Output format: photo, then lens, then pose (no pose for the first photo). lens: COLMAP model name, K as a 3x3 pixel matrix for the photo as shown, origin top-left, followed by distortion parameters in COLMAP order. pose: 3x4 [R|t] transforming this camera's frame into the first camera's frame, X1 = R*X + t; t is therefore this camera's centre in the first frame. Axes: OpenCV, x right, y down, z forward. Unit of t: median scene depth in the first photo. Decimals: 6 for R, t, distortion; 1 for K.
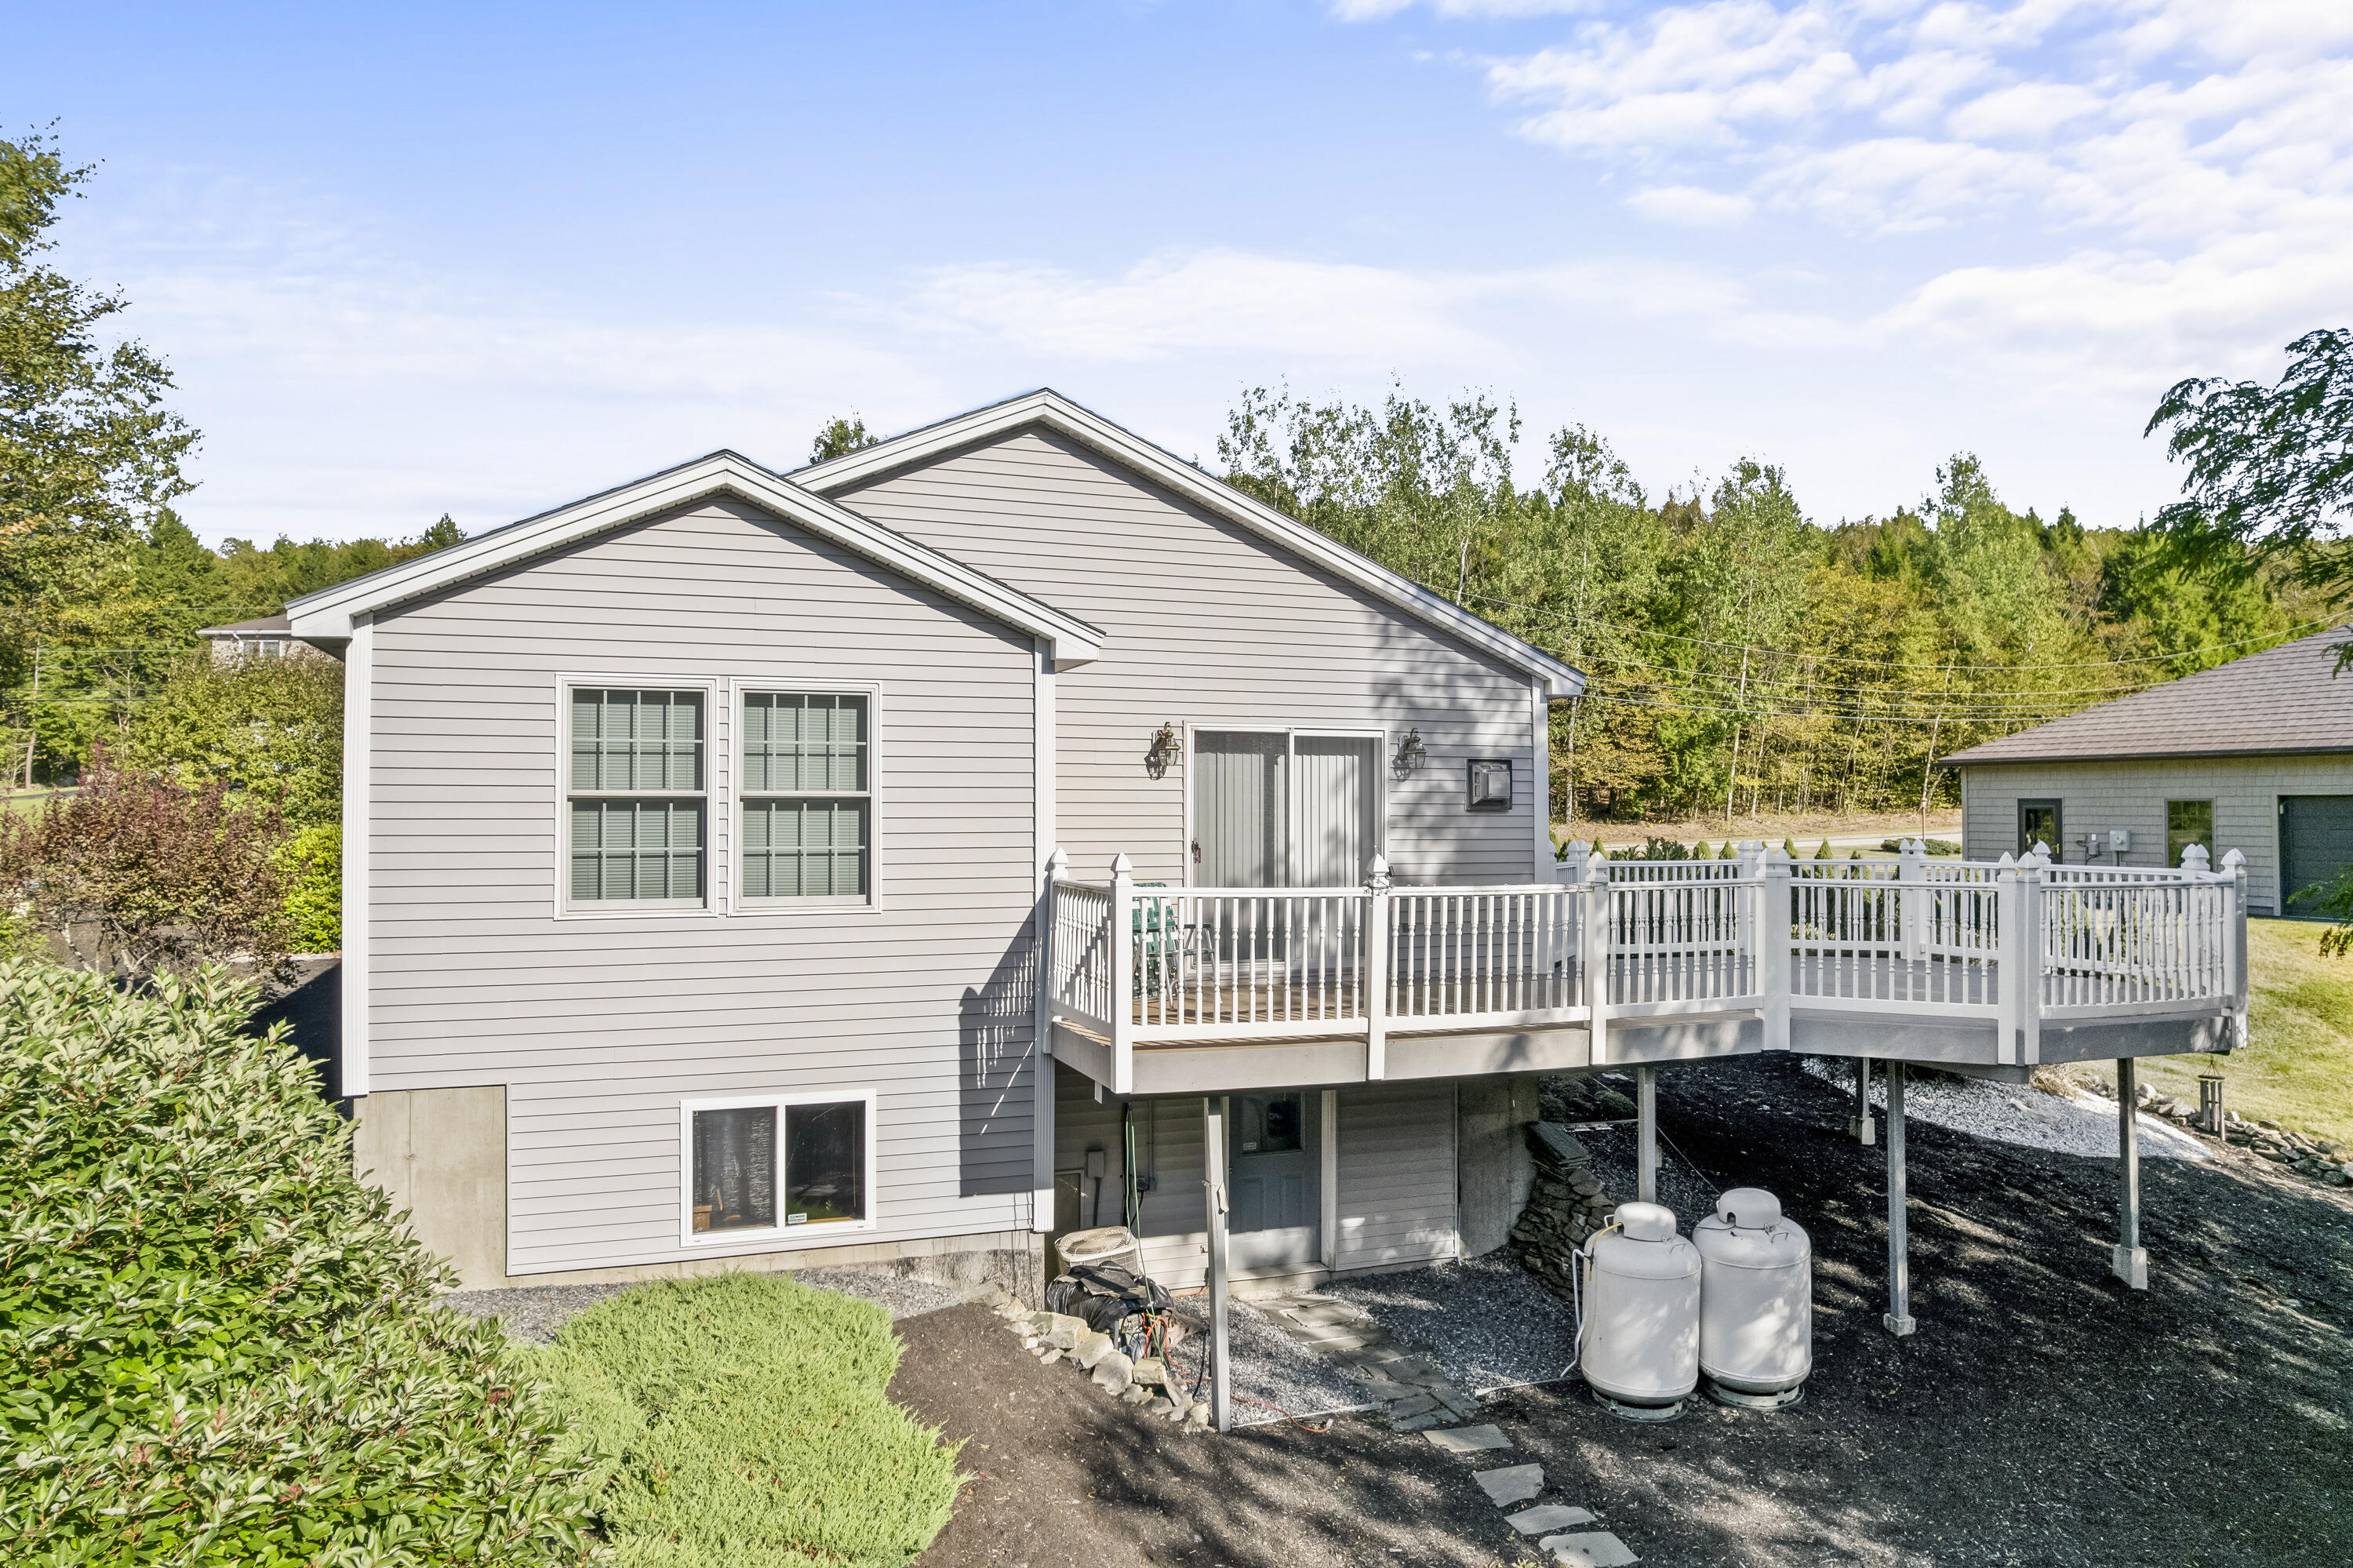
lens RADIAL K [[1484.6, 0, 1157.0], [0, 1484.6, 774.5], [0, 0, 1]] dist [-0.052271, 0.026811]
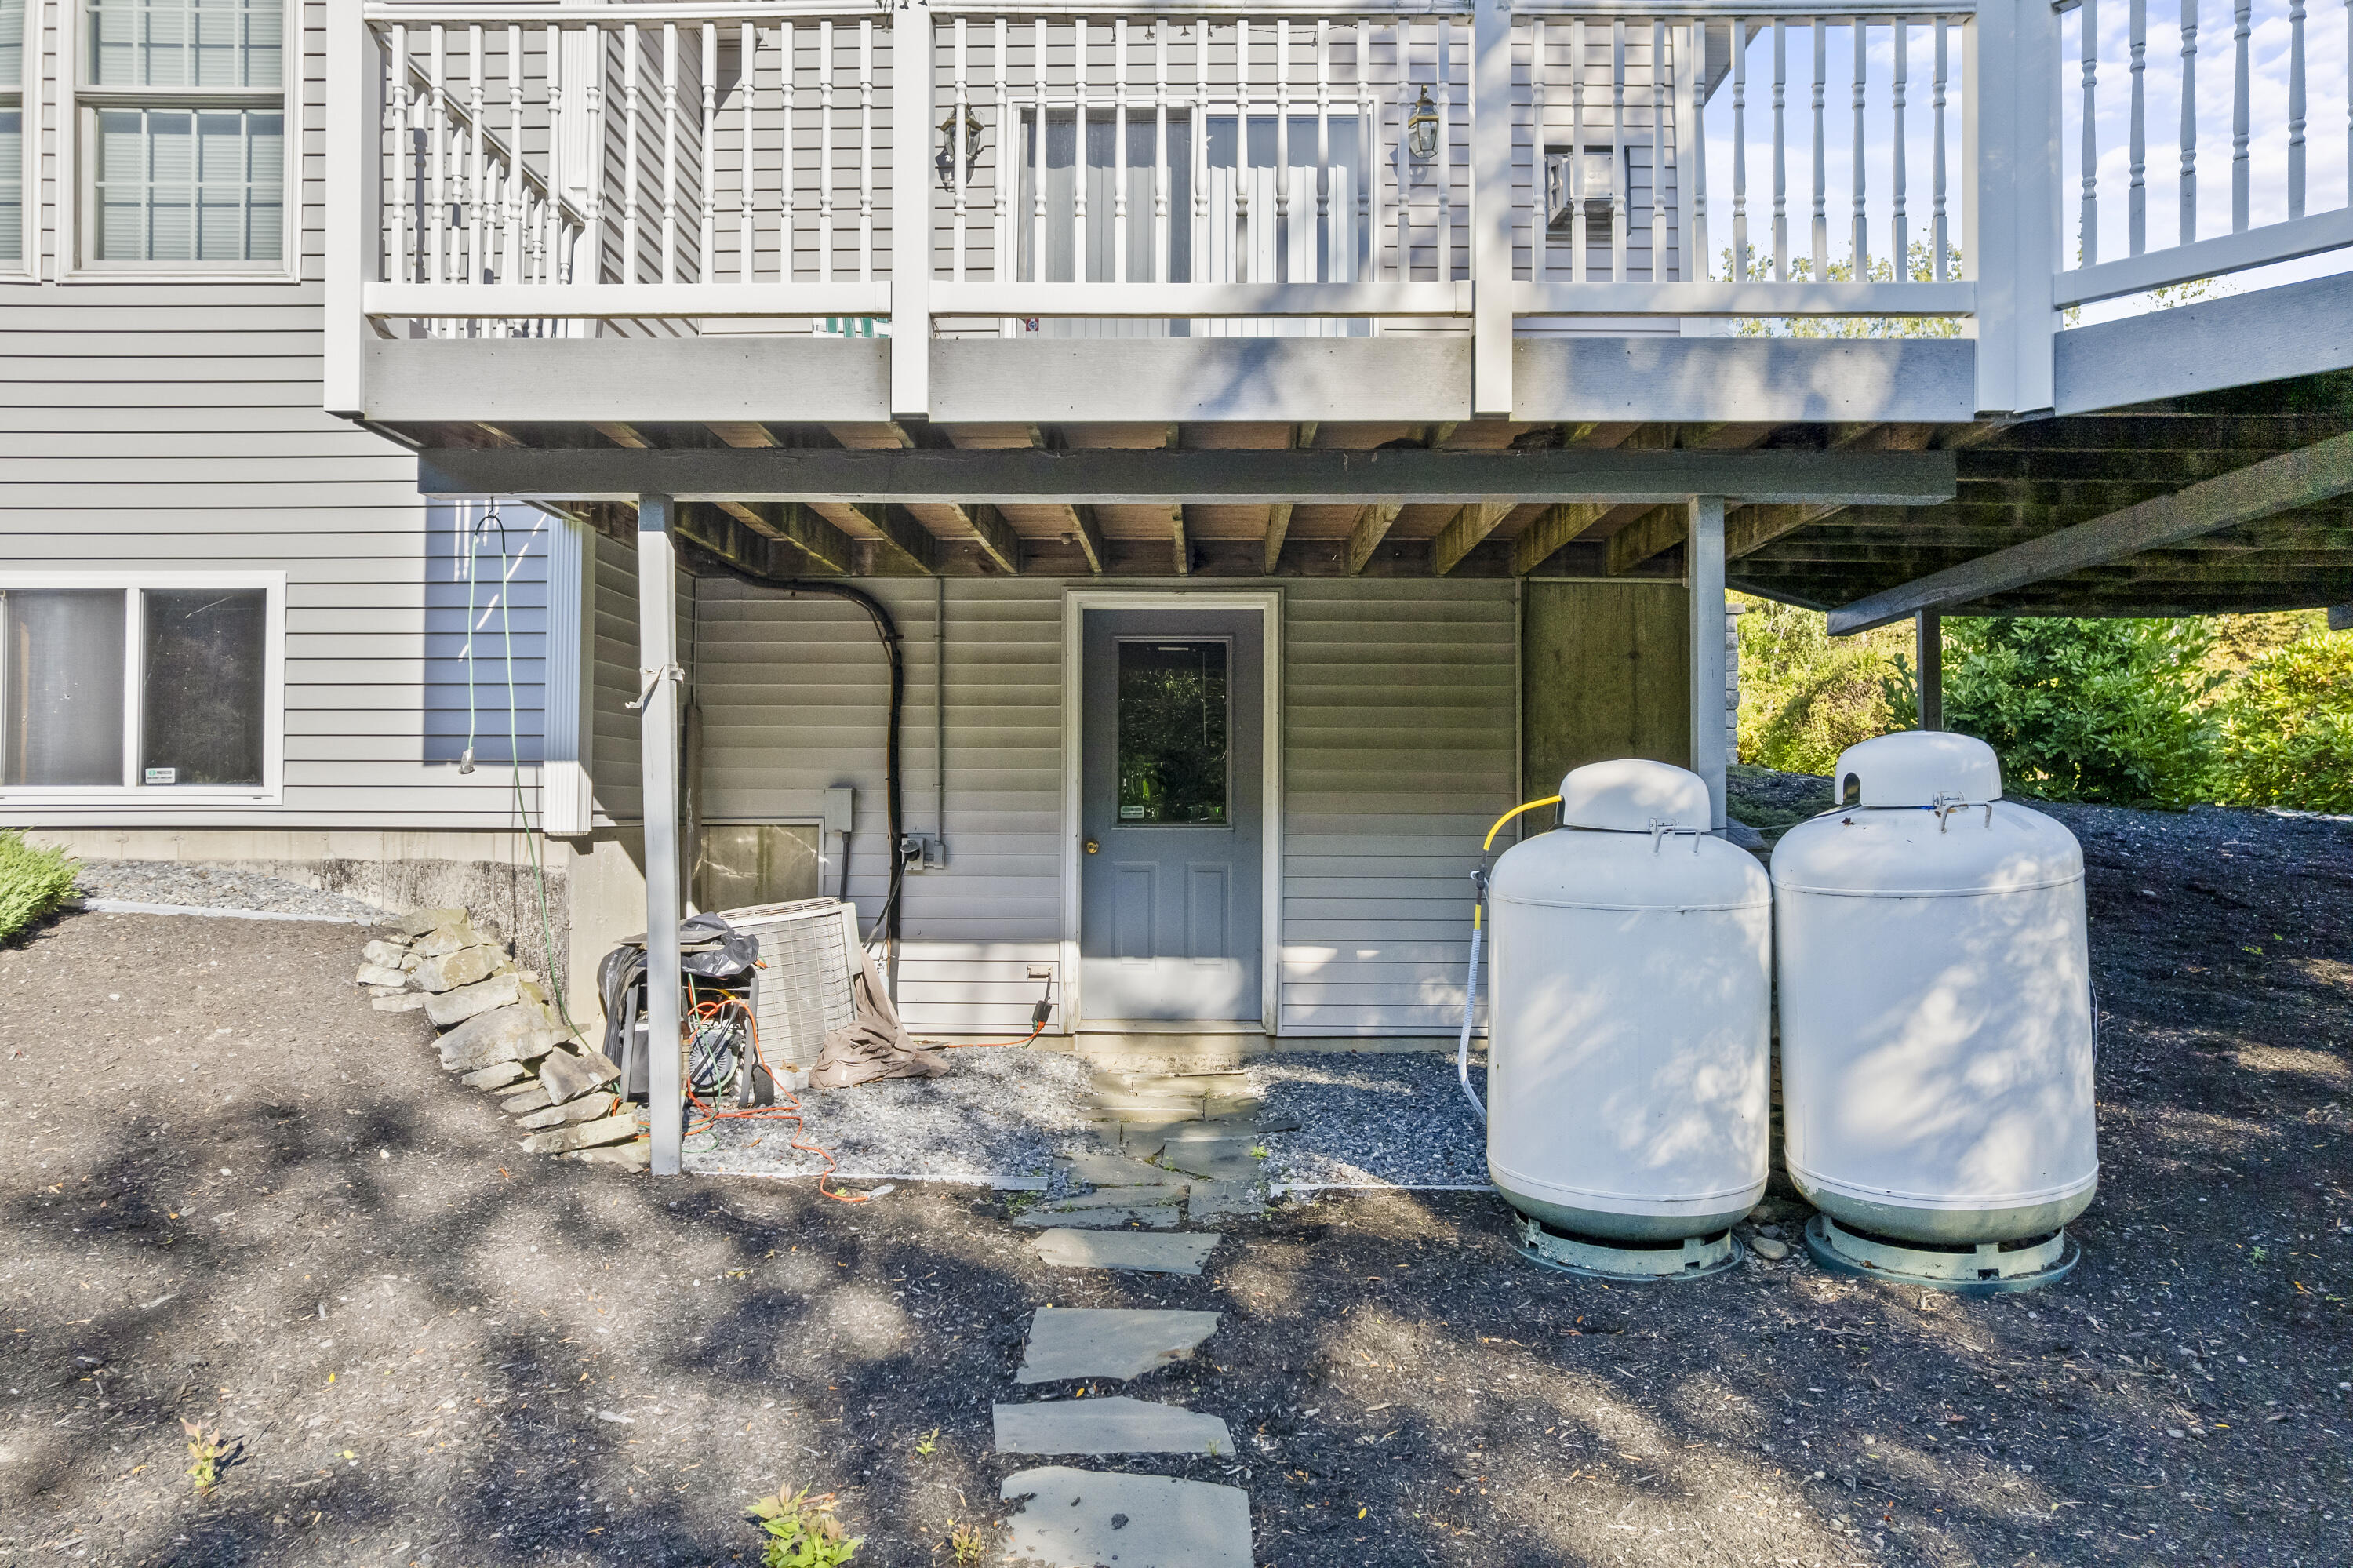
lens RADIAL K [[1484.6, 0, 1171.0], [0, 1484.6, 760.8], [0, 0, 1]] dist [-0.052271, 0.026811]
pose [[0.934768, -0.007979, -0.355169, 0.354472], [0.003503, 0.999906, -0.013243, 0.293462], [0.355242, 0.011135, 0.934708, 0.557900]]
